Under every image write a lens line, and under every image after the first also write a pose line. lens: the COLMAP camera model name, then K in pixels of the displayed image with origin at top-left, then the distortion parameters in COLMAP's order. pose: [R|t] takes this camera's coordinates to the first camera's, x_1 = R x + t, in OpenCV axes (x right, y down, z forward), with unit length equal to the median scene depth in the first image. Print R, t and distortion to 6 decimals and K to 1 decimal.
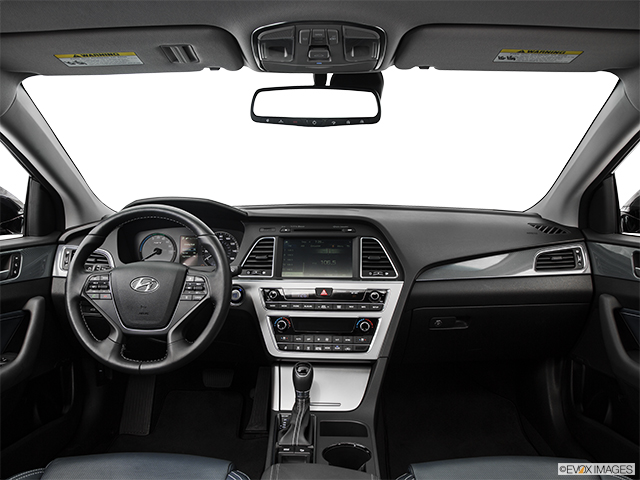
lens RADIAL K [[480.1, 0, 319.1], [0, 480.1, 237.0], [0, 0, 1]] dist [-0.133874, 0.063837]
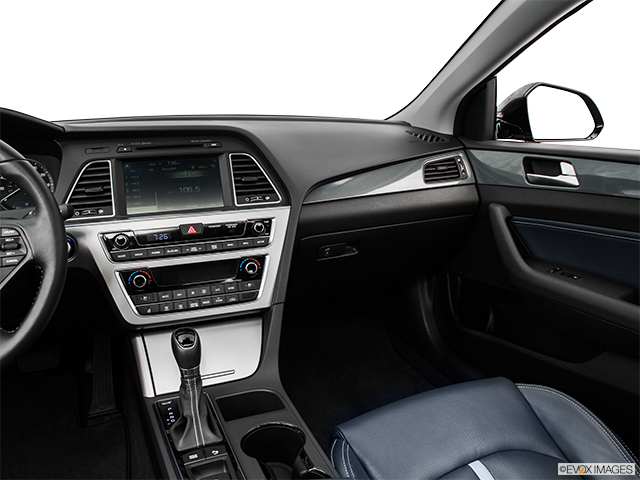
lens RADIAL K [[480.1, 0, 320.8], [0, 480.1, 239.3], [0, 0, 1]] dist [-0.133874, 0.063837]
pose [[0.907782, -0.113332, 0.403842, -0.105477], [0.045957, 0.983883, 0.172807, 0.011085], [-0.416918, -0.138311, 0.898359, 0.244223]]
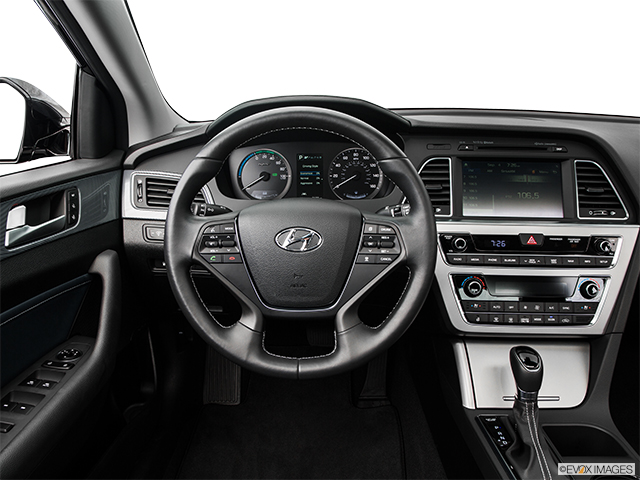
lens RADIAL K [[480.1, 0, 318.9], [0, 480.1, 241.5], [0, 0, 1]] dist [-0.133874, 0.063837]
pose [[0.999940, -0.000109, -0.010918, -0.284687], [0.002298, 0.979659, 0.200658, -0.019042], [0.010674, -0.200671, 0.979600, 0.324403]]
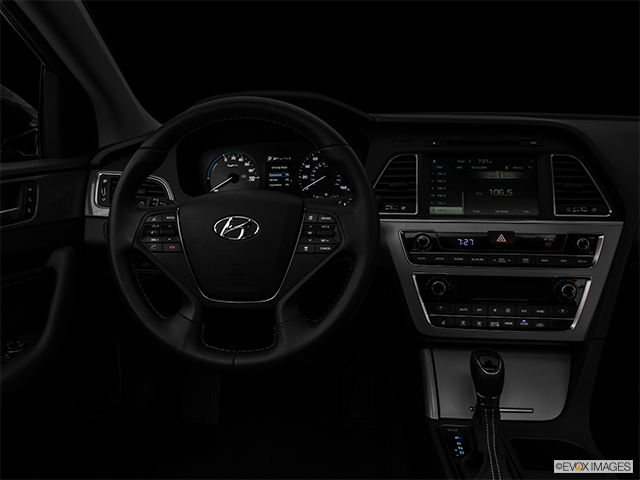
lens RADIAL K [[512.6, 0, 319.8], [0, 512.6, 237.6], [0, 0, 1]] dist [-0.107508, 0.043213]
pose [[0.997214, 0.002639, -0.074542, -0.180277], [0.006953, 0.991734, 0.128122, 0.024806], [0.074264, -0.128283, 0.988953, 0.296836]]
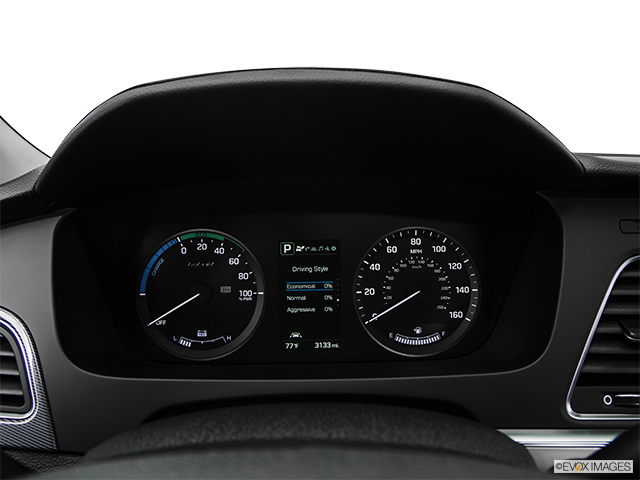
lens RADIAL K [[480.1, 0, 320.6], [0, 480.1, 238.7], [0, 0, 1]] dist [-0.133874, 0.063837]
pose [[0.999235, -0.003986, 0.038912, -0.313253], [0.001362, 0.997736, 0.067237, -0.026293], [-0.039092, -0.067133, 0.996978, 0.791272]]
